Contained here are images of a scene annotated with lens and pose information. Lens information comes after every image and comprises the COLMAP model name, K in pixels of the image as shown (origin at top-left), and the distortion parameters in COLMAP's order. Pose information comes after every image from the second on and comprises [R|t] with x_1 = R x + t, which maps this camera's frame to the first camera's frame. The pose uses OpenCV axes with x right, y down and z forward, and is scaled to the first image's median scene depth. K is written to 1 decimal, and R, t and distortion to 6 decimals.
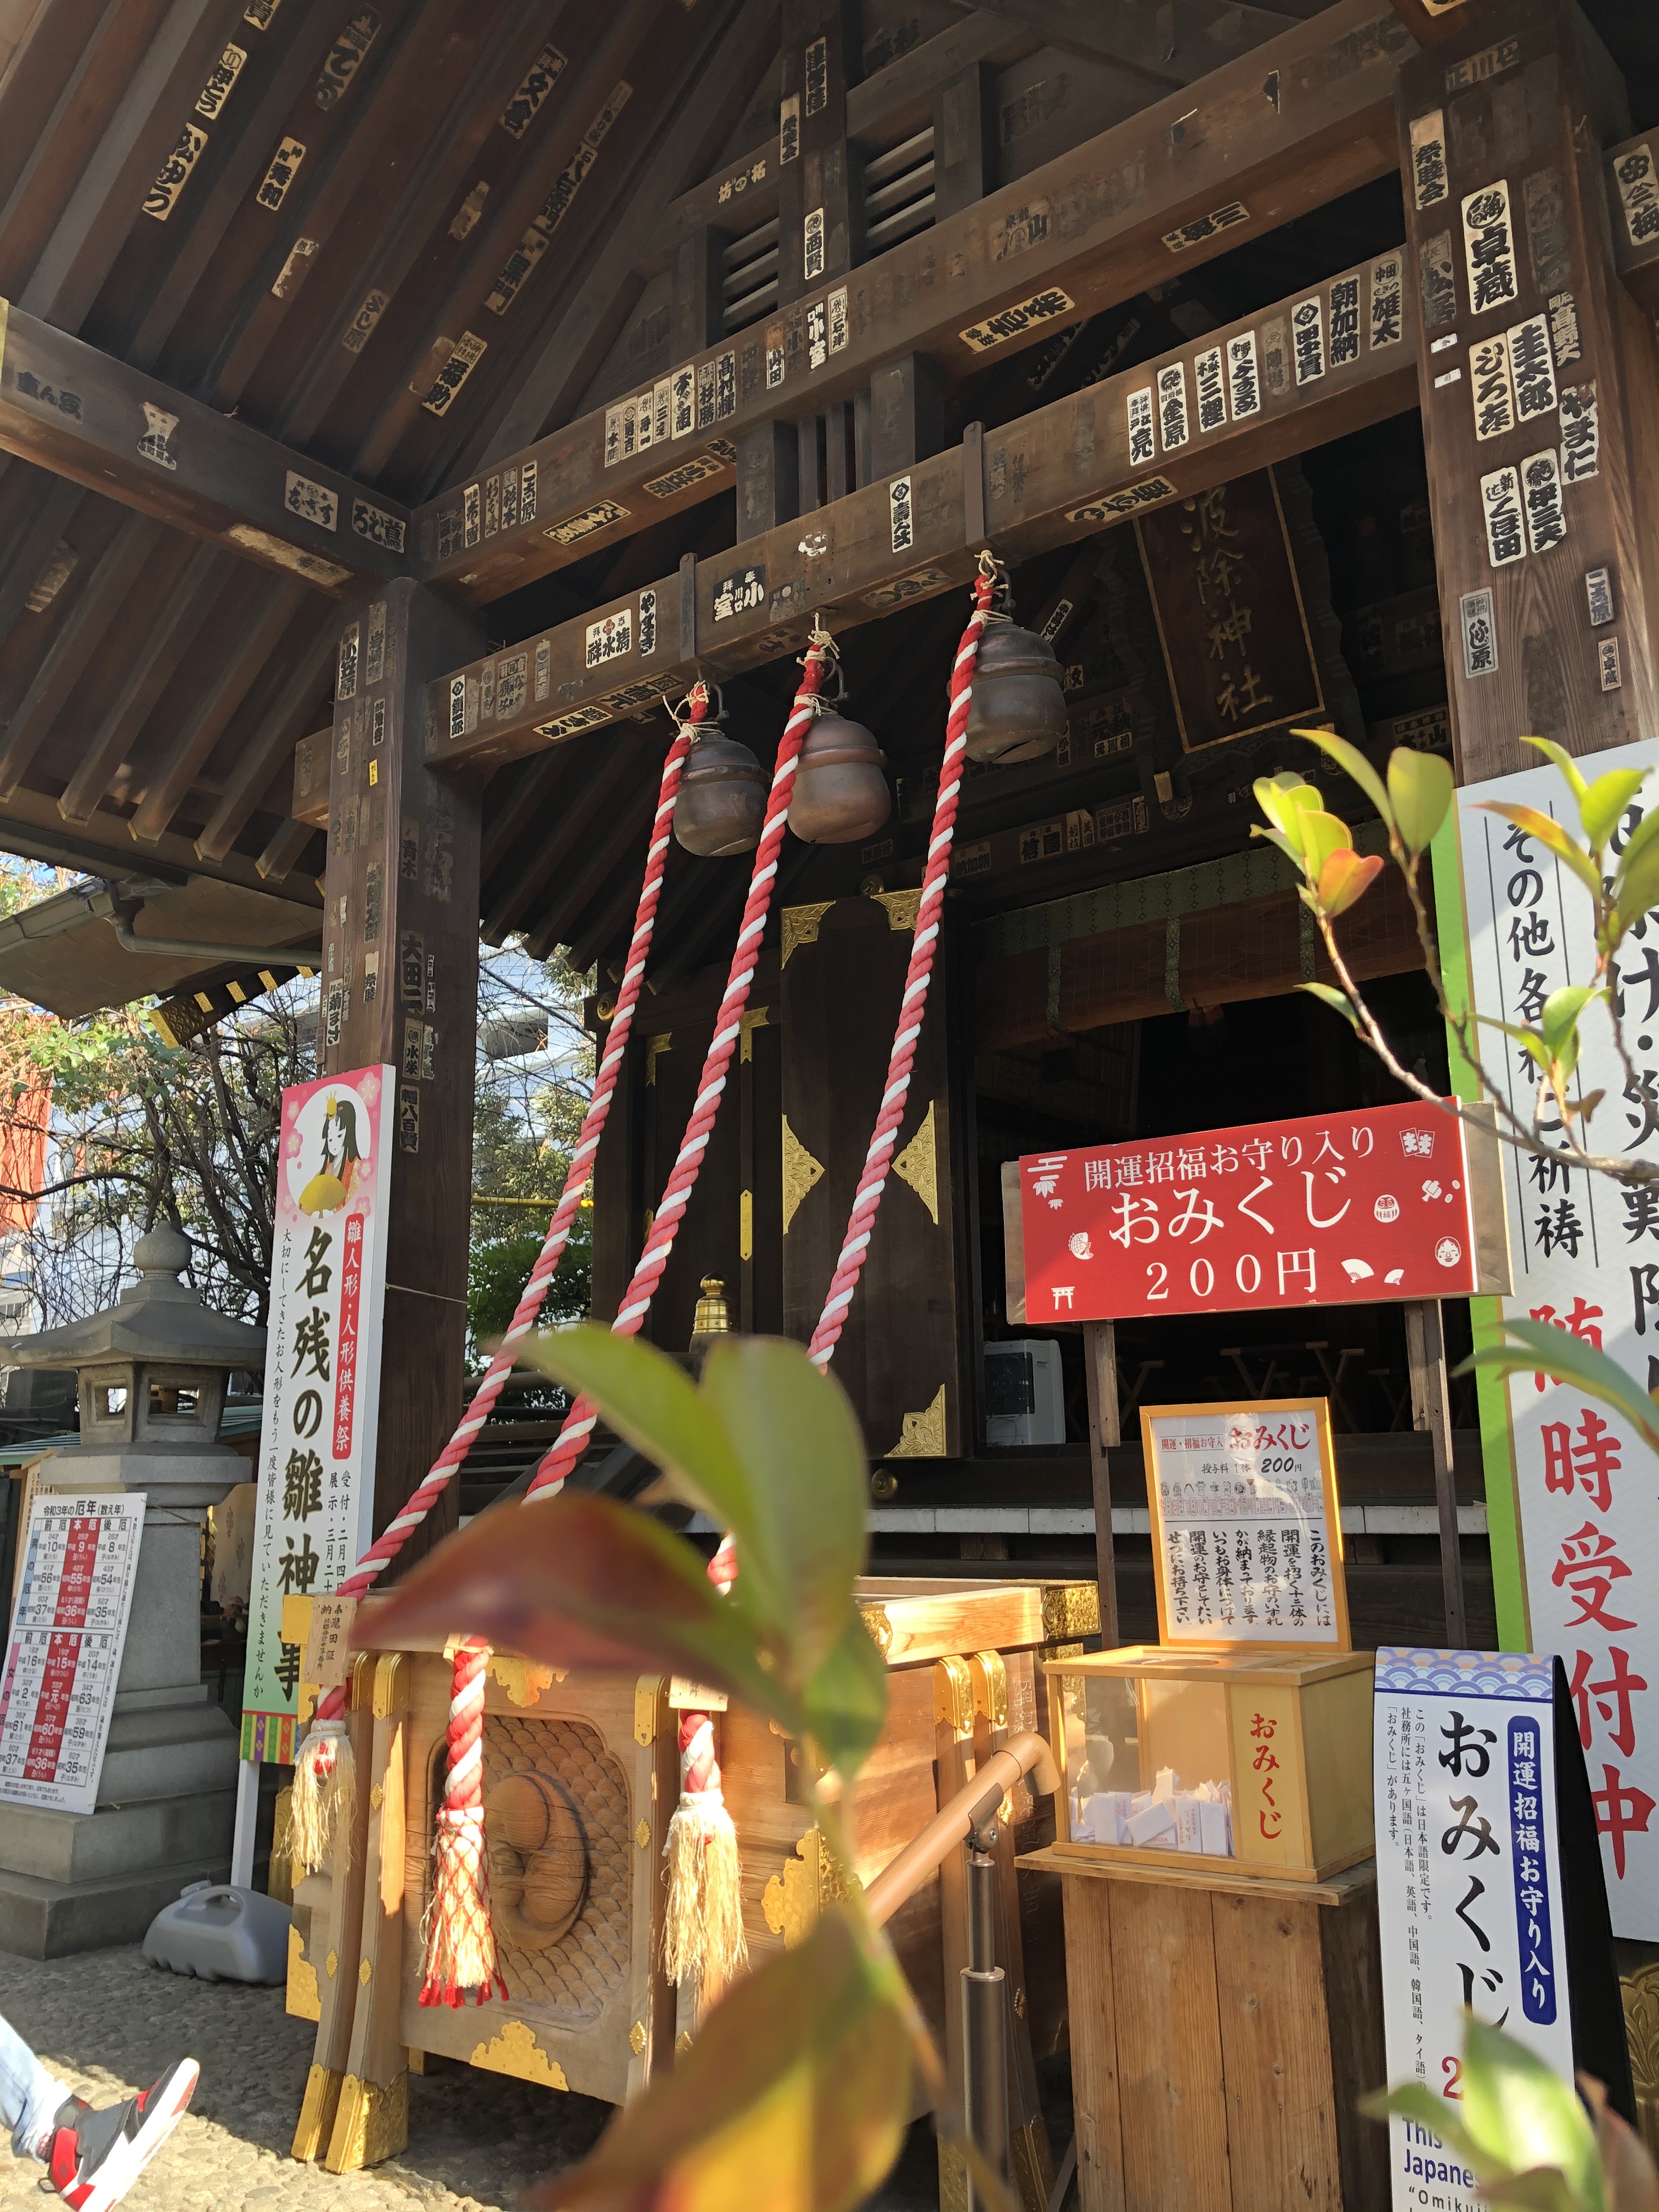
lens RADIAL K [[1827.5, 0, 829.5], [0, 1827.5, 1106.0], [0, 0, 1]] dist [-0.005757, 0.050399]
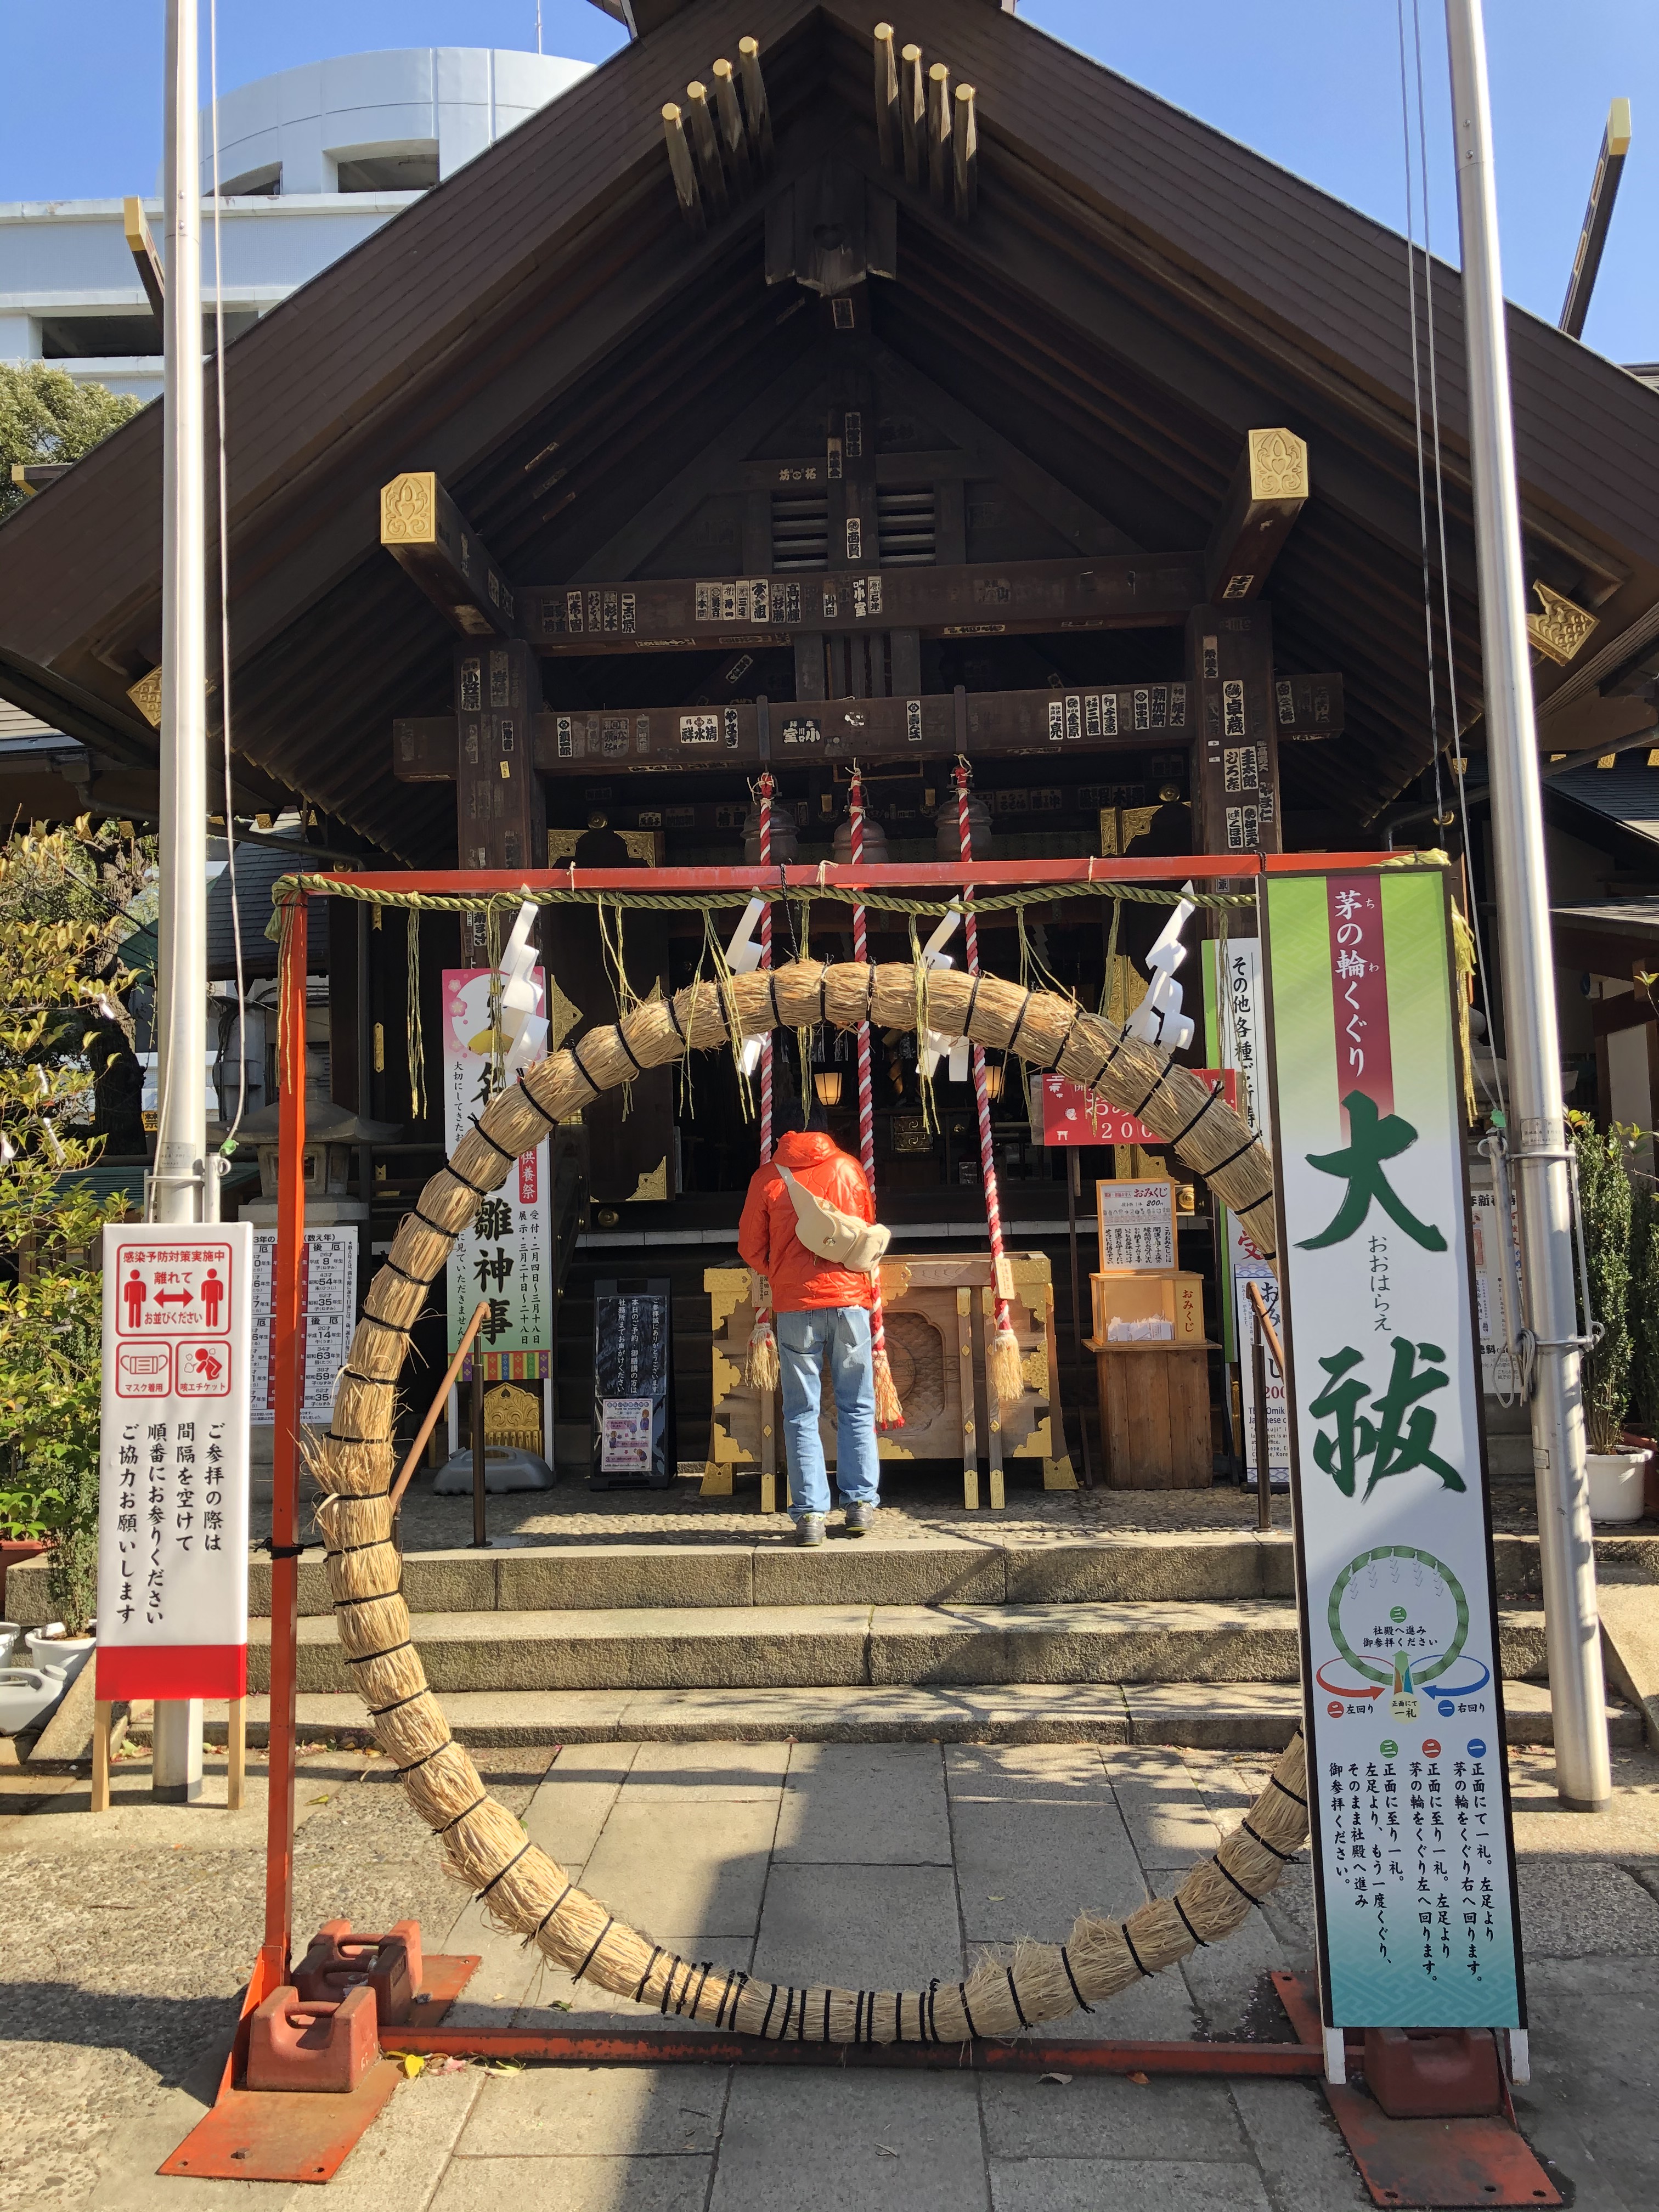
lens RADIAL K [[1819.4, 0, 829.5], [0, 1819.4, 1106.0], [0, 0, 1]] dist [0.062331, 0.017826]
pose [[0.816709, 0.025467, 0.576488, -1.071321], [-0.105157, 0.988866, 0.105291, -0.108179], [-0.567388, -0.146614, 0.810293, -0.538092]]
